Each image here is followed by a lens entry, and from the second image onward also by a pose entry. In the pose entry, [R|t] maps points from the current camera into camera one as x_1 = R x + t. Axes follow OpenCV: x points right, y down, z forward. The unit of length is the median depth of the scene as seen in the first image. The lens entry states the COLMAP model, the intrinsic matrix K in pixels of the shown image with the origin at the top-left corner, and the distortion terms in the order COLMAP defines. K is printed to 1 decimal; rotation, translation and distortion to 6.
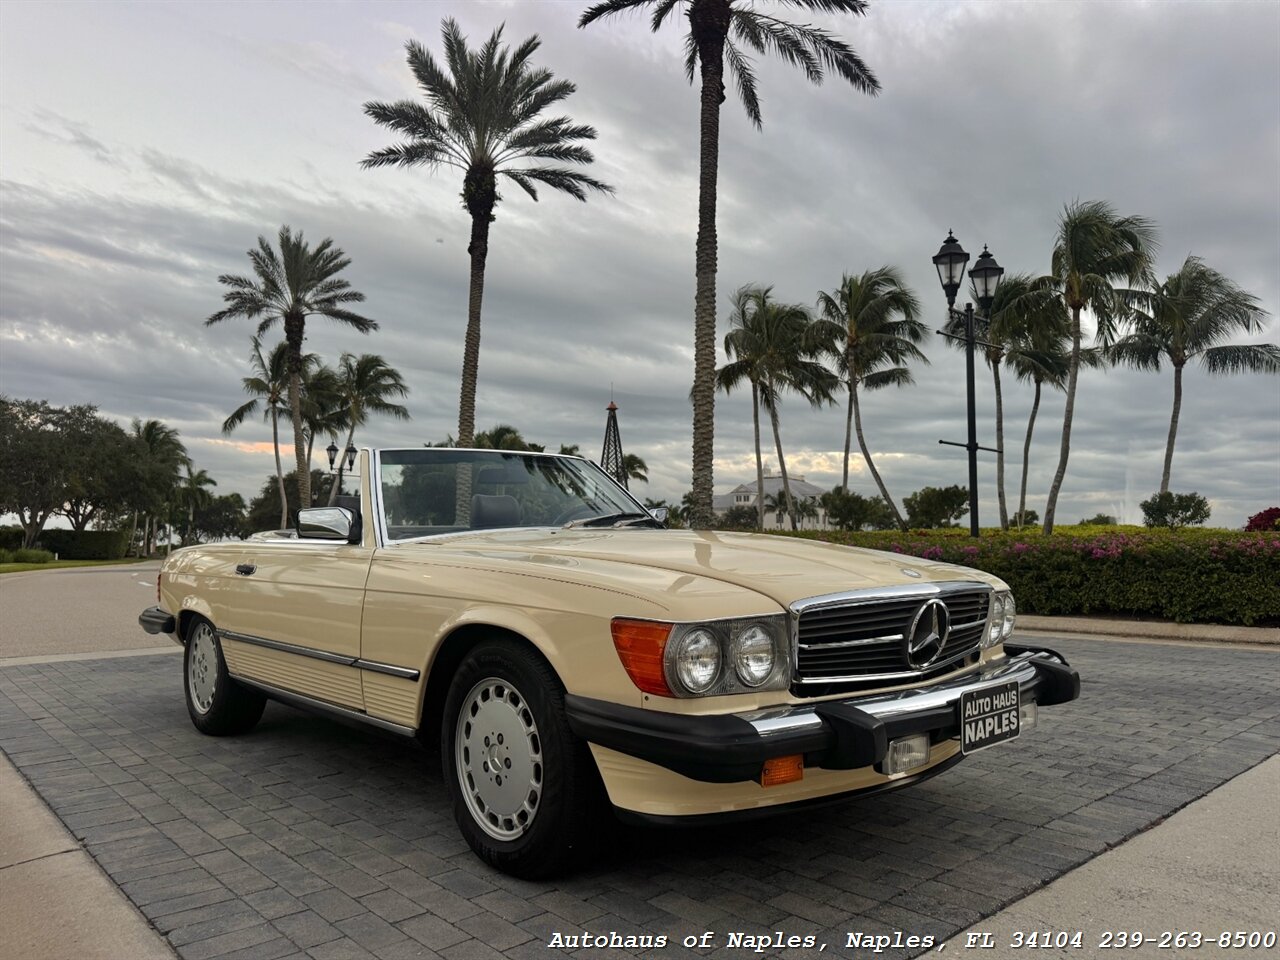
lens RADIAL K [[902.7, 0, 652.8], [0, 902.7, 480.5], [0, 0, 1]] dist [0.031613, -0.044304]
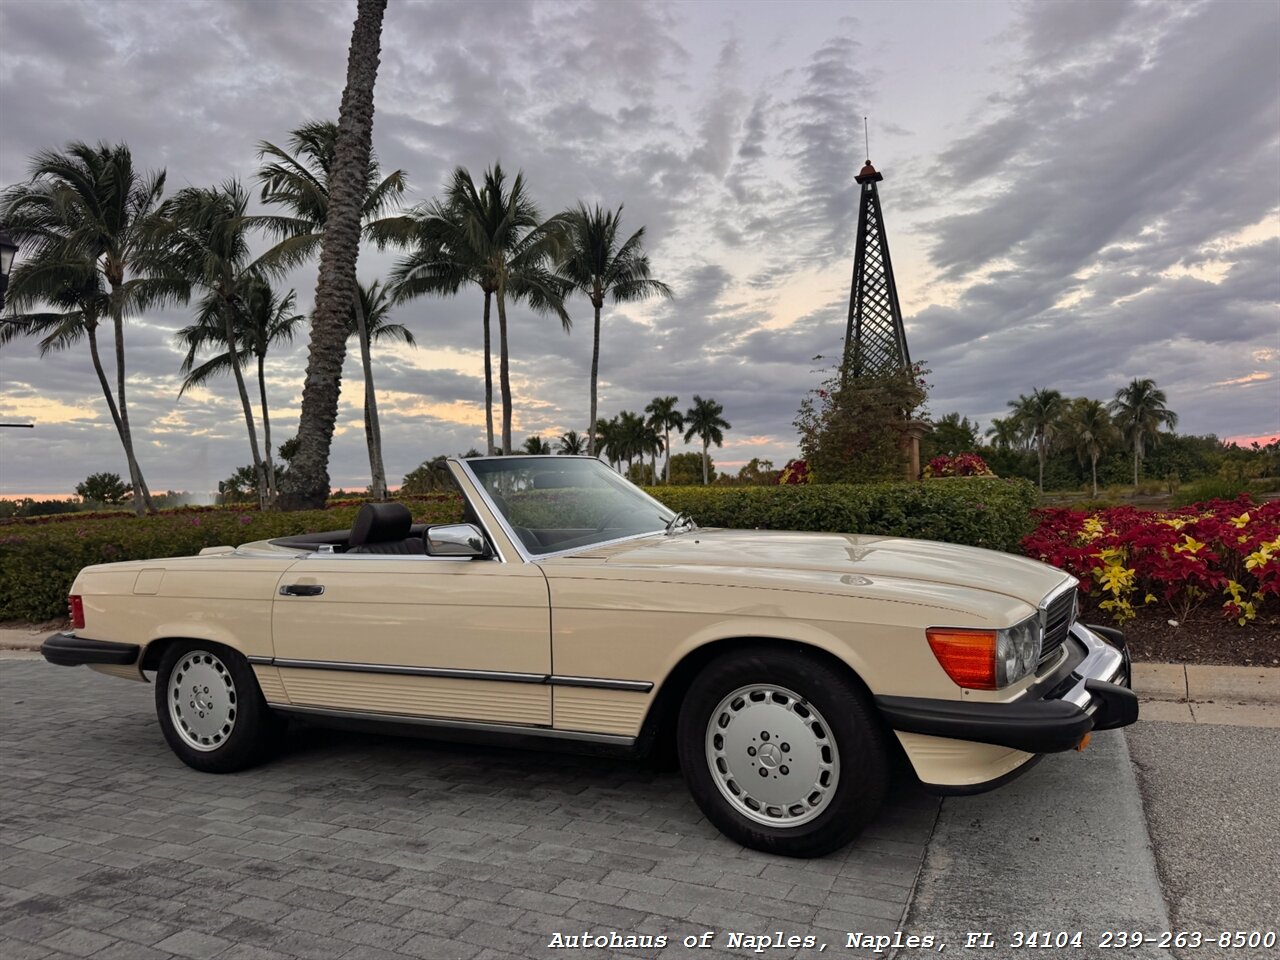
lens RADIAL K [[902.7, 0, 639.1], [0, 902.7, 498.3], [0, 0, 1]] dist [0.031613, -0.044304]
pose [[0.934618, -0.031878, 0.354222, -0.377039], [0.008799, 0.997743, 0.066576, -0.045092], [-0.355545, -0.059106, 0.932789, 0.020208]]
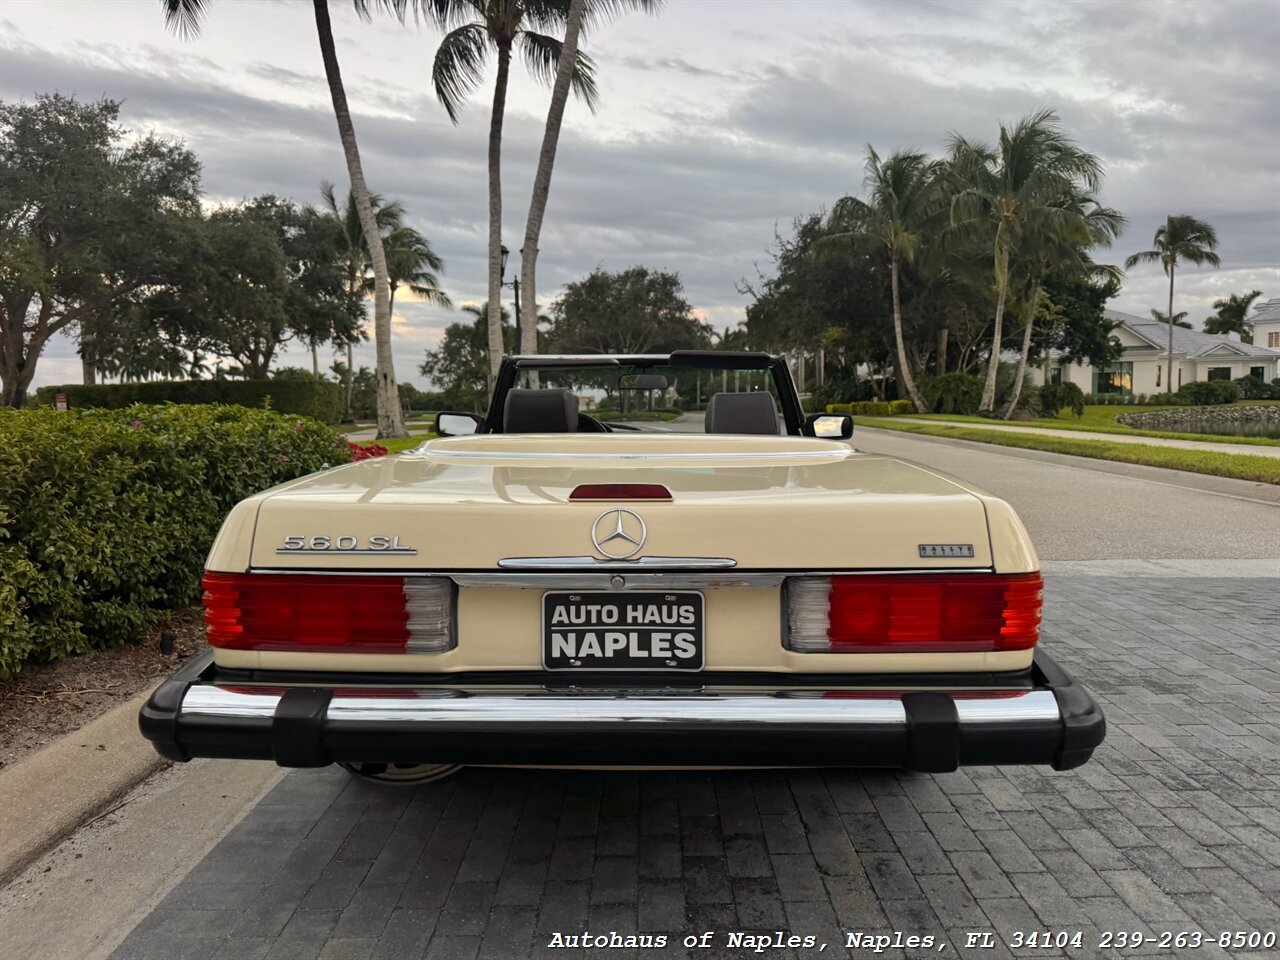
lens RADIAL K [[902.7, 0, 660.8], [0, 902.7, 498.7], [0, 0, 1]] dist [0.031613, -0.044304]
pose [[-0.726177, -0.045883, 0.685975, -0.739861], [-0.026280, 0.998894, 0.038994, 0.073283], [-0.687005, 0.010289, -0.726580, 1.475796]]
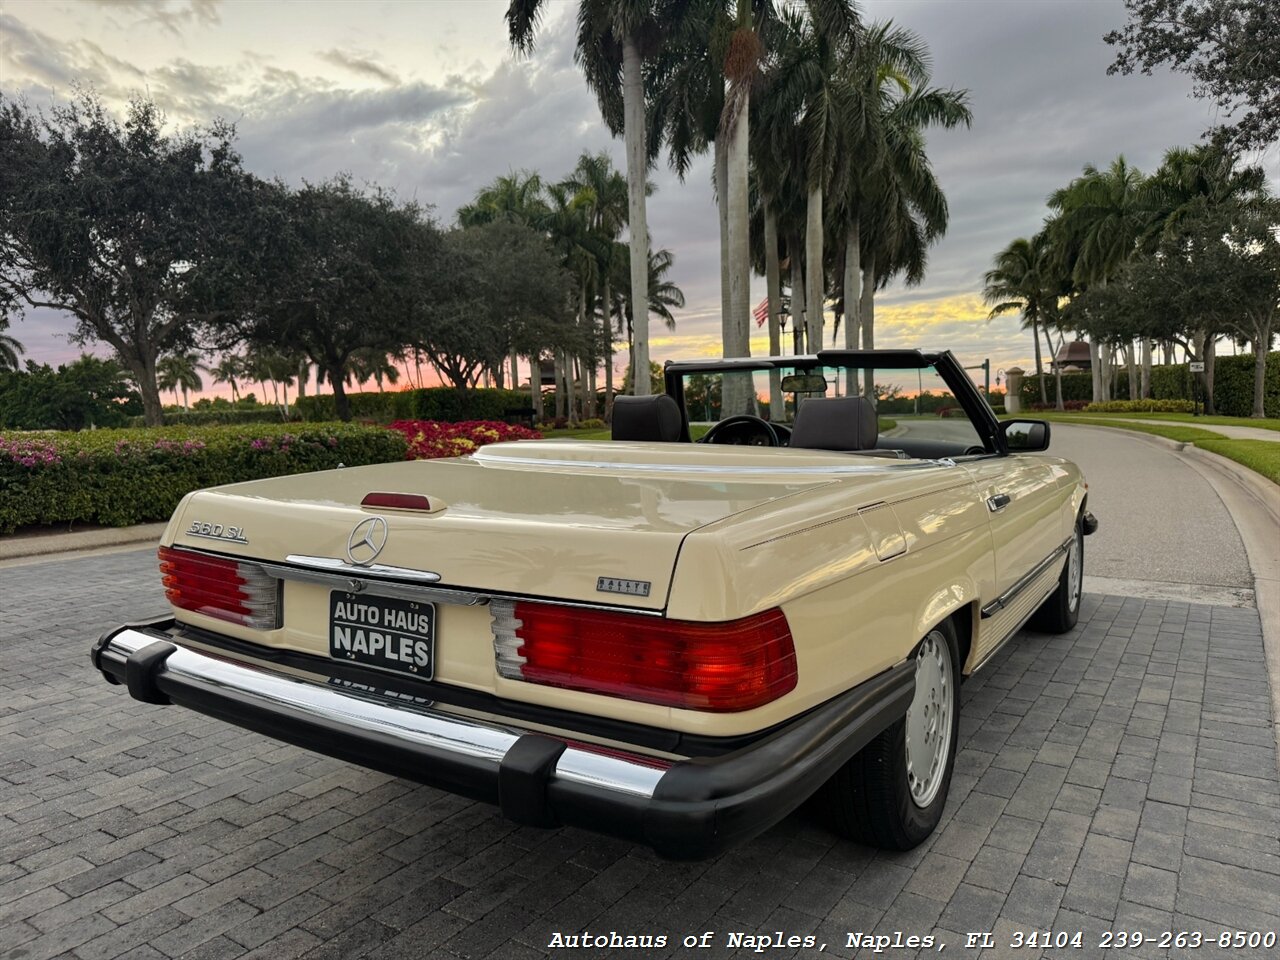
lens RADIAL K [[905.3, 0, 638.2], [0, 905.3, 495.6], [0, 0, 1]] dist [0.015901, -0.034635]
pose [[-0.253967, -0.072794, 0.964470, -0.884101], [-0.051120, 0.996780, 0.061771, 0.052395], [-0.965861, -0.033616, -0.256871, 1.212434]]
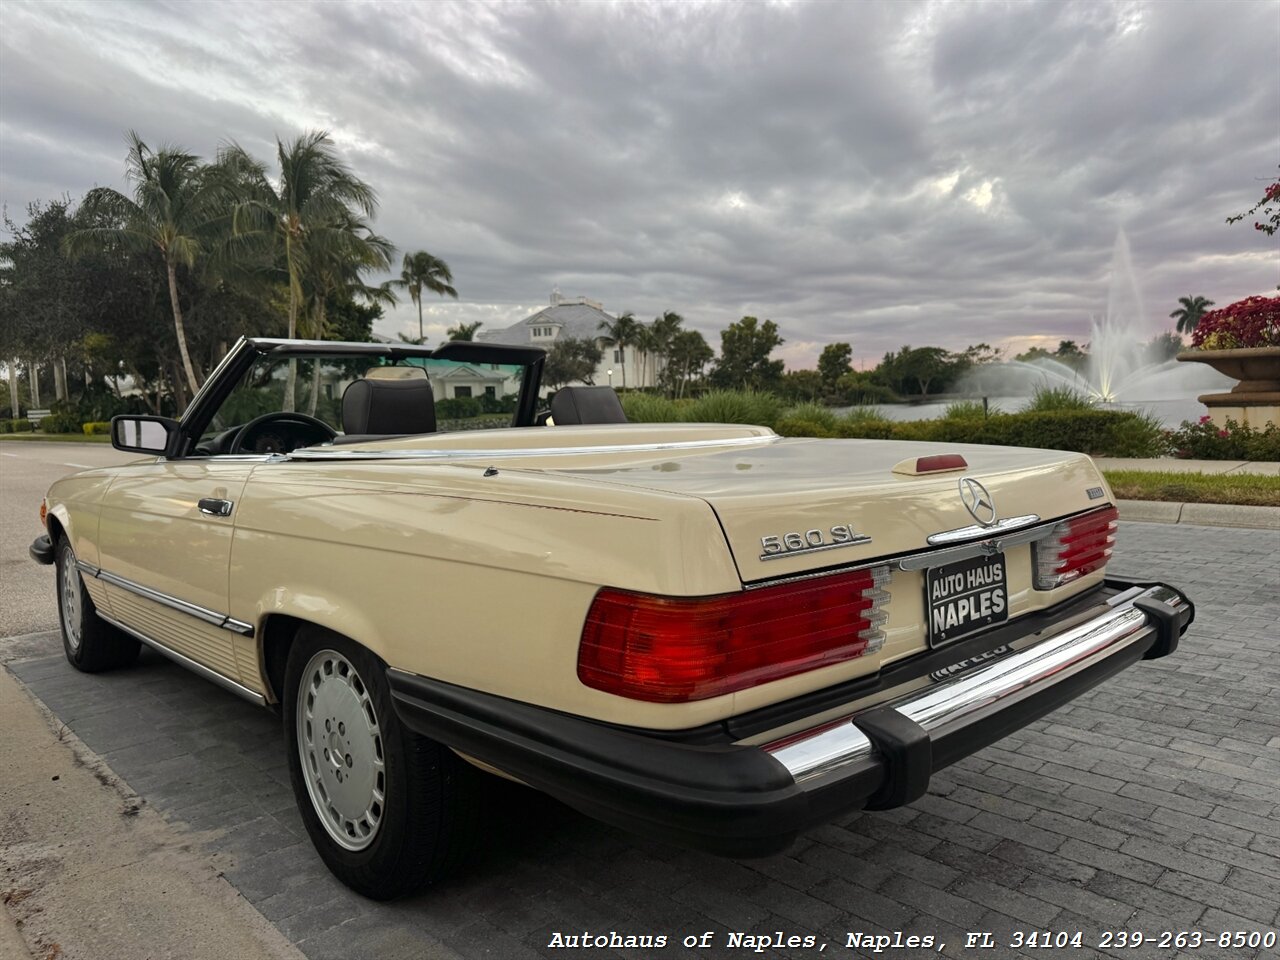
lens RADIAL K [[905.3, 0, 644.3], [0, 905.3, 493.2], [0, 0, 1]] dist [0.015901, -0.034635]
pose [[-0.999073, 0.042949, -0.002841, -0.339304], [0.042881, 0.998862, 0.020890, 0.084376], [0.003735, 0.020749, -0.999778, 1.603214]]
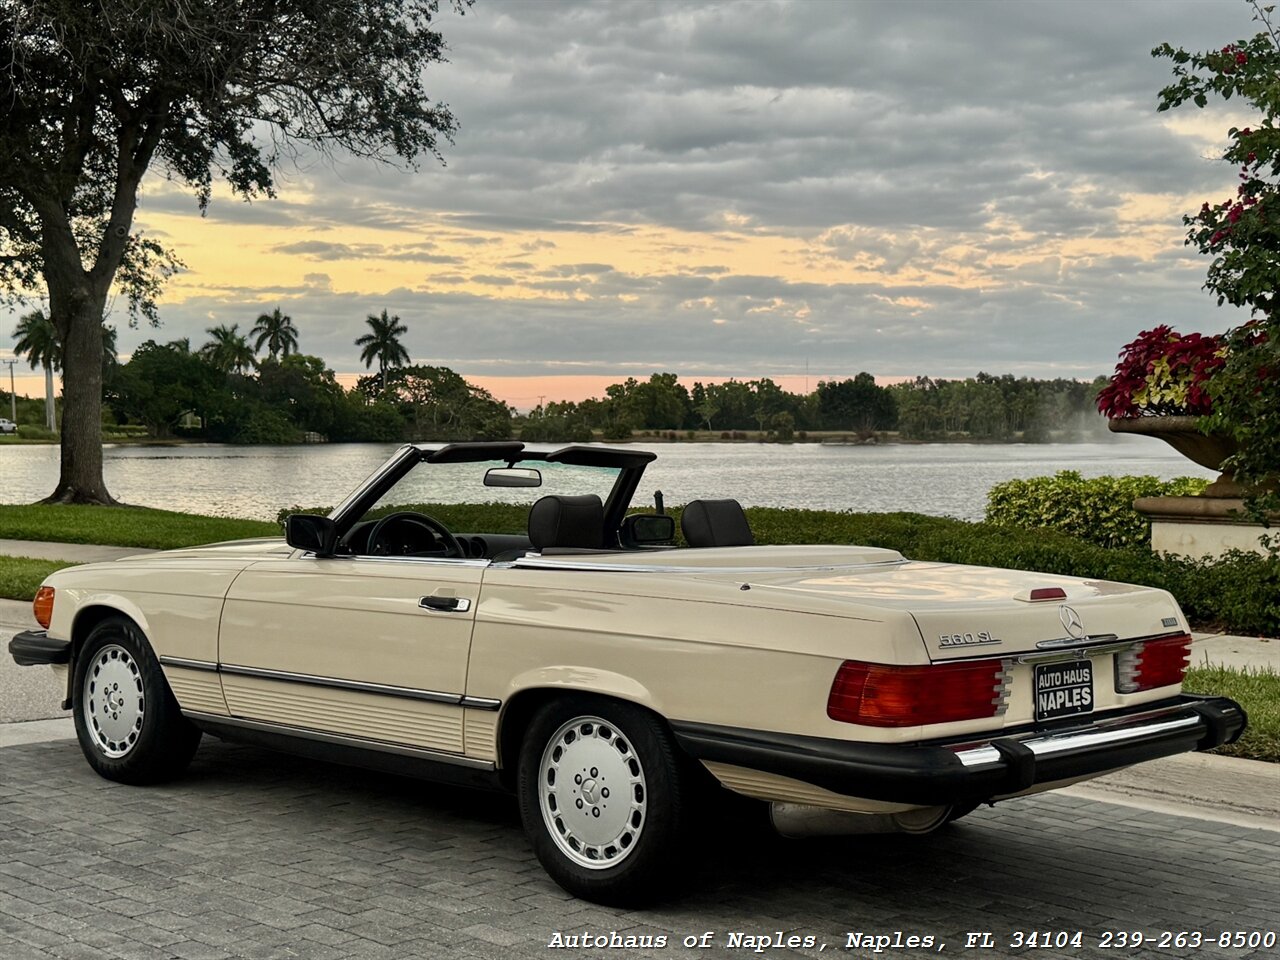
lens RADIAL K [[1703.0, 0, 644.8], [0, 1703.0, 510.8], [0, 0, 1]] dist [0.118675, 0.000000]
pose [[-0.996786, -0.001714, -0.080088, -0.142032], [0.001341, 0.999274, -0.038071, 0.073882], [0.080095, -0.038056, -0.996060, 2.231650]]
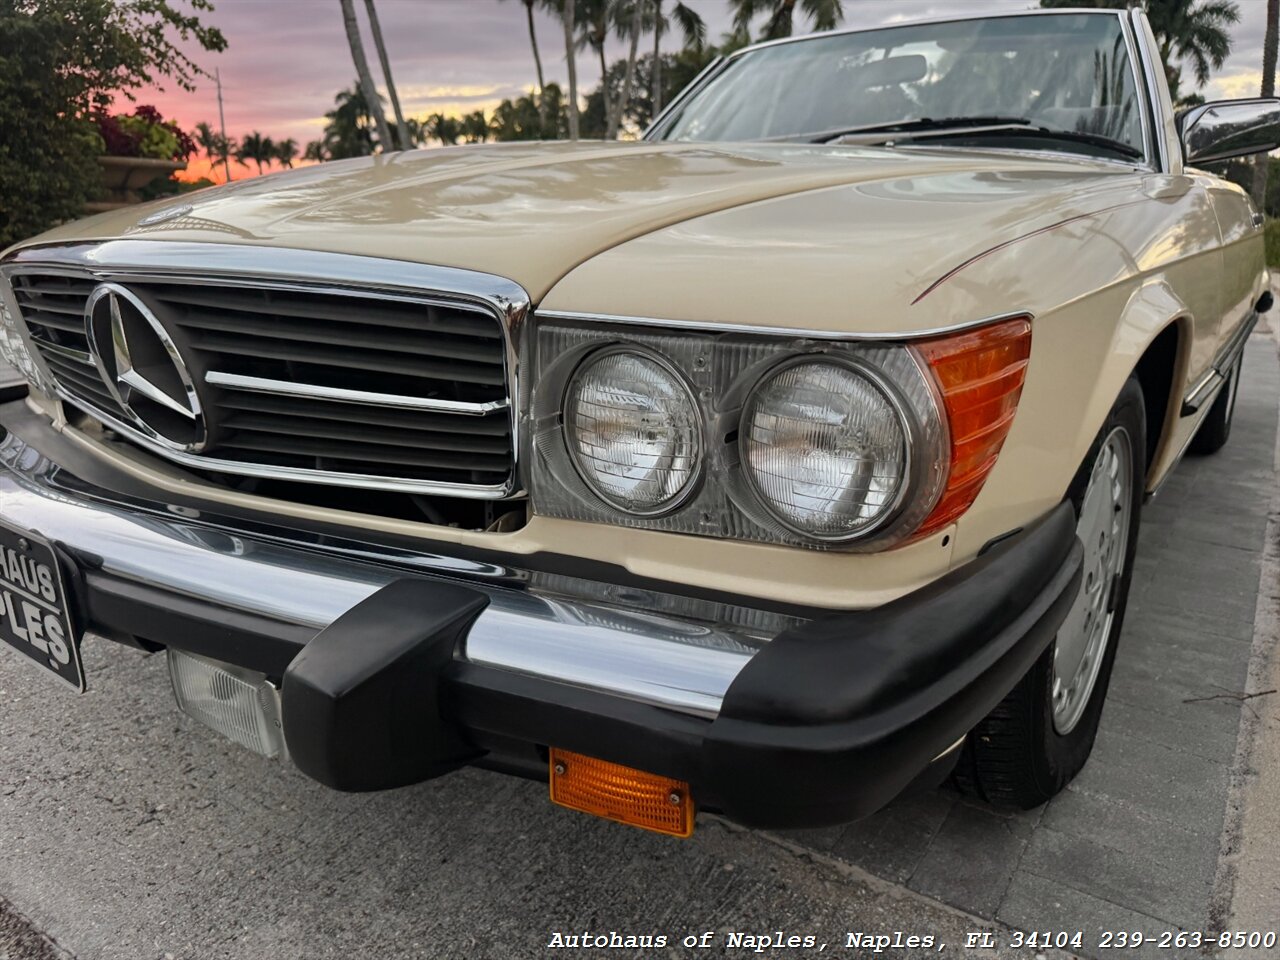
lens RADIAL K [[902.7, 0, 647.2], [0, 902.7, 486.6], [0, 0, 1]] dist [0.031613, -0.044304]
pose [[0.199363, 0.286631, -0.937068, 0.397762], [0.055147, 0.951467, 0.302768, 0.057592], [0.978373, -0.112037, 0.173880, 0.610867]]
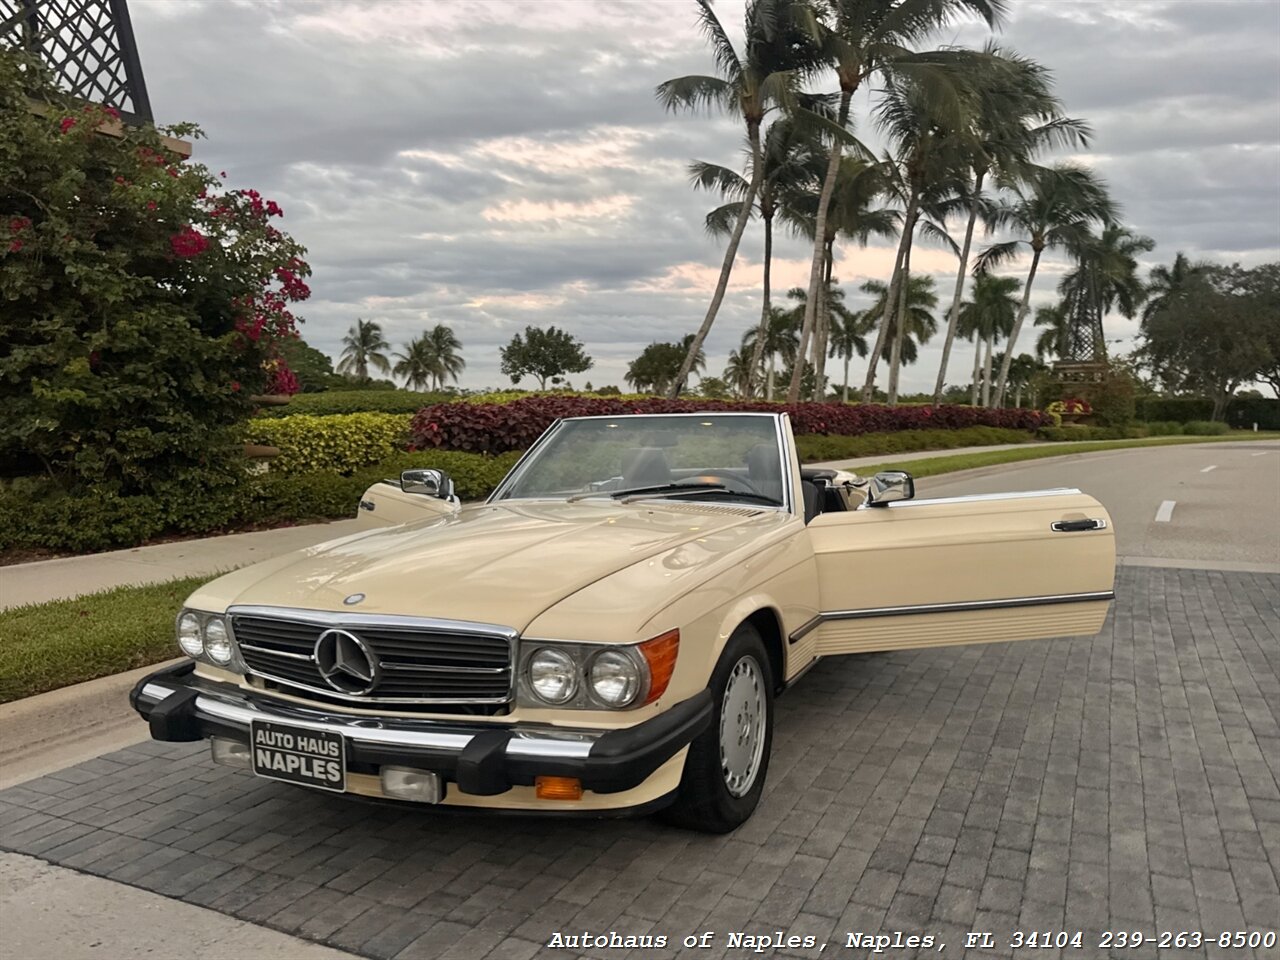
lens RADIAL K [[960.6, 0, 651.0], [0, 960.6, 483.2], [0, 0, 1]] dist [0.053144, -0.081862]
pose [[0.379691, 0.066435, -0.922725, 0.745464], [0.070162, 0.992478, 0.100328, -0.057937], [0.922449, -0.102833, 0.372174, 0.500322]]
